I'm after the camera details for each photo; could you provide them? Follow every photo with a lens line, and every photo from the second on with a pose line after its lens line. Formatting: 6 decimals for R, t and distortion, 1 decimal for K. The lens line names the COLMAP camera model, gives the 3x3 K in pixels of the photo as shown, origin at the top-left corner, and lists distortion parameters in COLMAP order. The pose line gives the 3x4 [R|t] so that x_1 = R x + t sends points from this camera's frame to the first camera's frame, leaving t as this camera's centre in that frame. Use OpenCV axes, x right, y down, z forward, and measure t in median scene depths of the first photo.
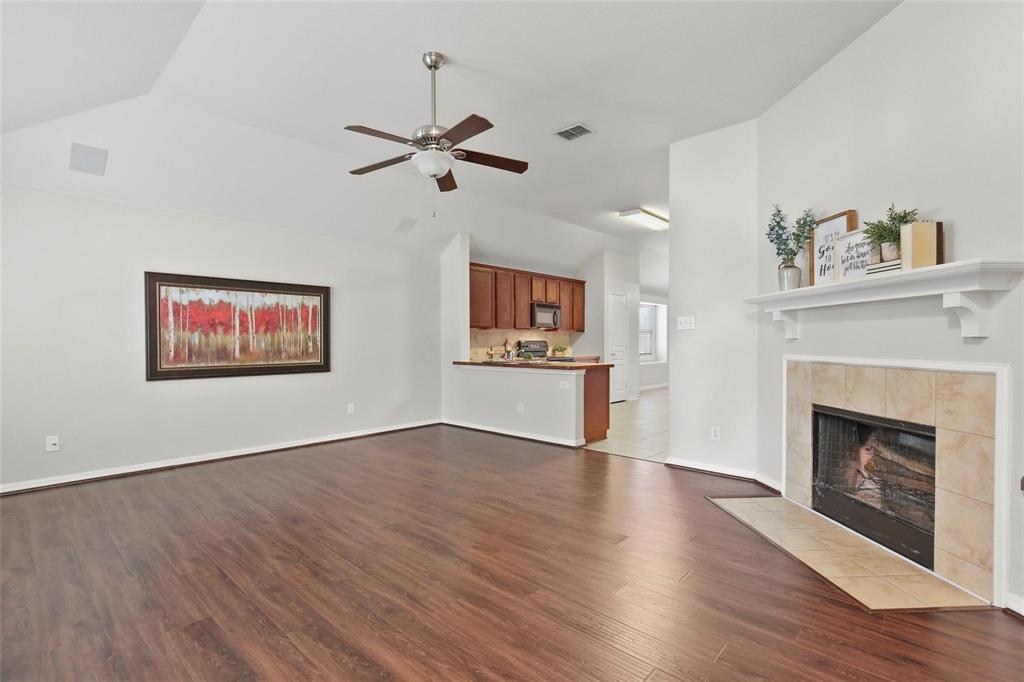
lens RADIAL K [[470.2, 0, 503.5], [0, 470.2, 341.6], [0, 0, 1]] dist [-0.015633, 0.001332]
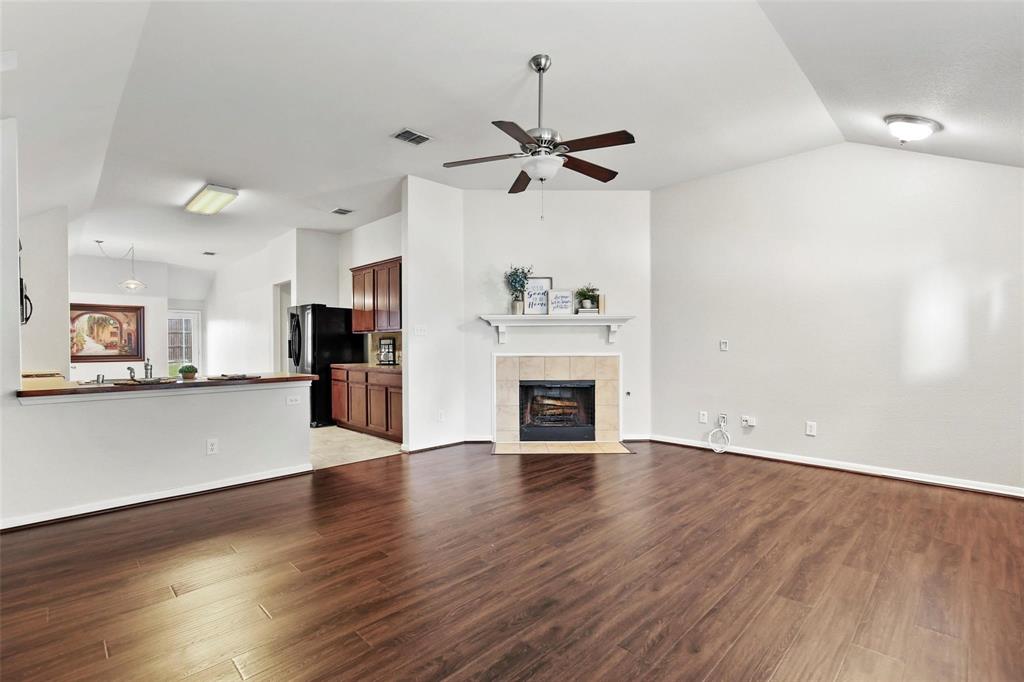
lens RADIAL K [[470.2, 0, 503.3], [0, 470.2, 344.1], [0, 0, 1]] dist [-0.015633, 0.001332]
pose [[0.049821, -0.002671, 0.998755, -1.252153], [0.007215, 0.999971, 0.002314, -0.008034], [-0.998732, 0.007090, 0.049839, 1.123806]]
